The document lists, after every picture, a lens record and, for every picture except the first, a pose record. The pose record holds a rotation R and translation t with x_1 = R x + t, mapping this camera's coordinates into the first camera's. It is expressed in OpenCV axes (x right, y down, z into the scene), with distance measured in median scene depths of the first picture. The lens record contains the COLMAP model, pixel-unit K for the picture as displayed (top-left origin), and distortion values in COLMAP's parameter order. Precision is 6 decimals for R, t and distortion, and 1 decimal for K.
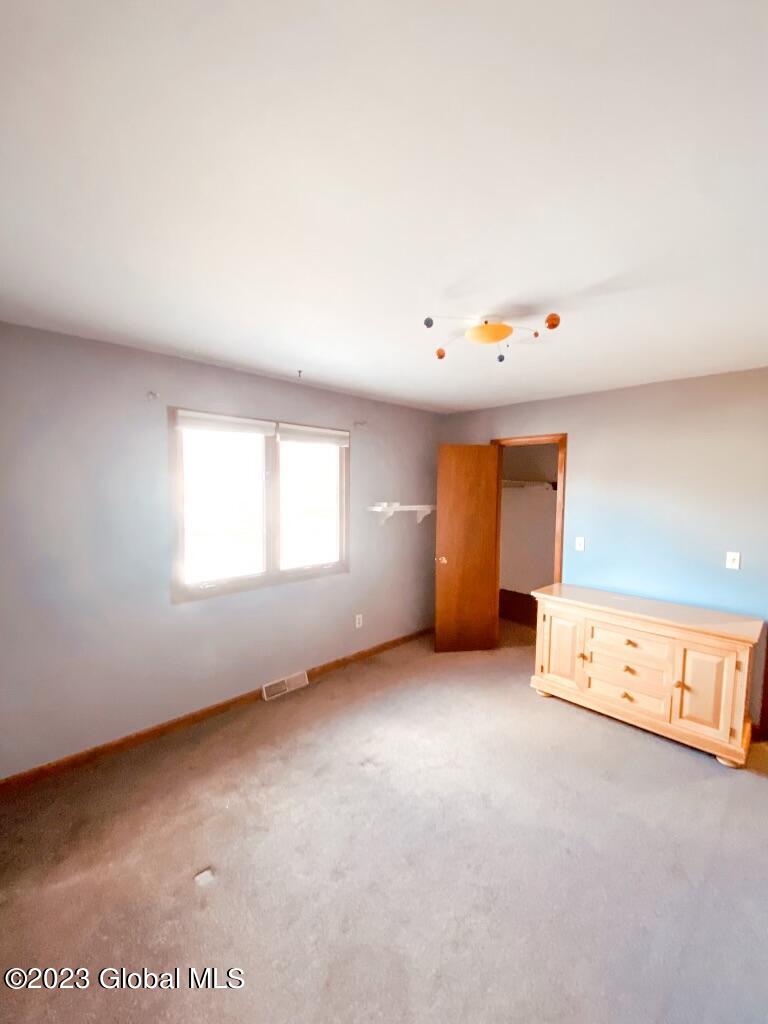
lens RADIAL K [[412.5, 0, 382.5], [0, 412.5, 511.7], [0, 0, 1]] dist [0.000083, -0.000951]
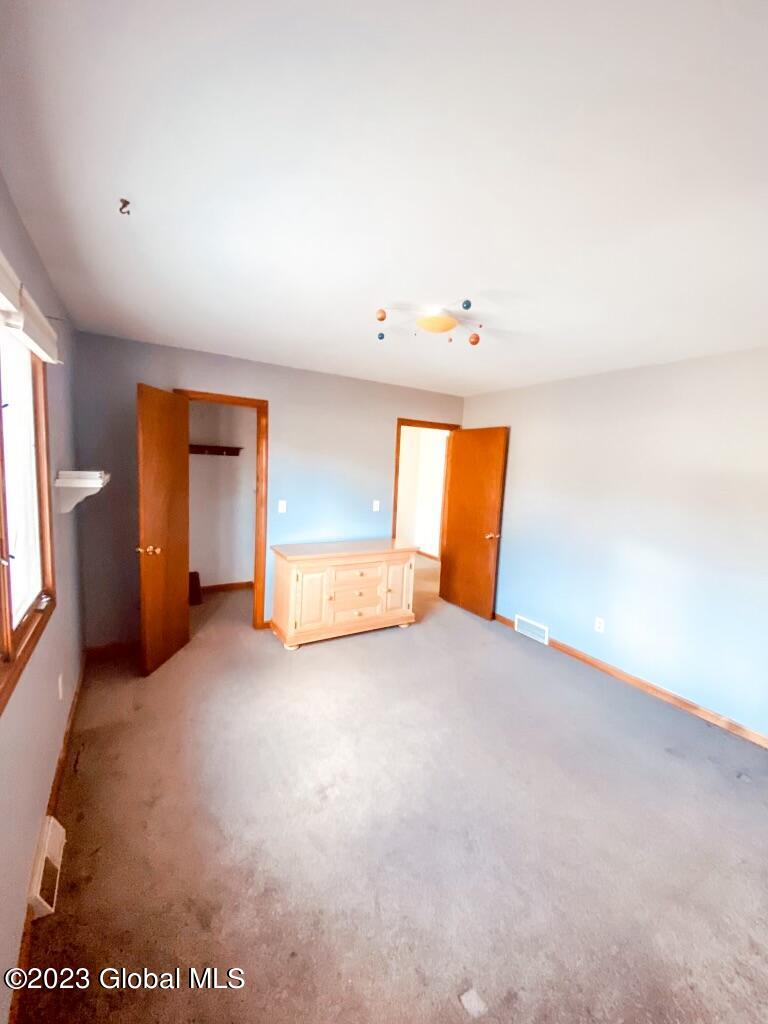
lens RADIAL K [[412.5, 0, 382.5], [0, 412.5, 514.5], [0, 0, 1]] dist [0.000083, -0.000951]
pose [[0.220548, -0.119807, 0.967990, -0.654951], [0.010316, 0.992659, 0.120509, -0.037375], [-0.975322, -0.016592, 0.220165, 0.626797]]
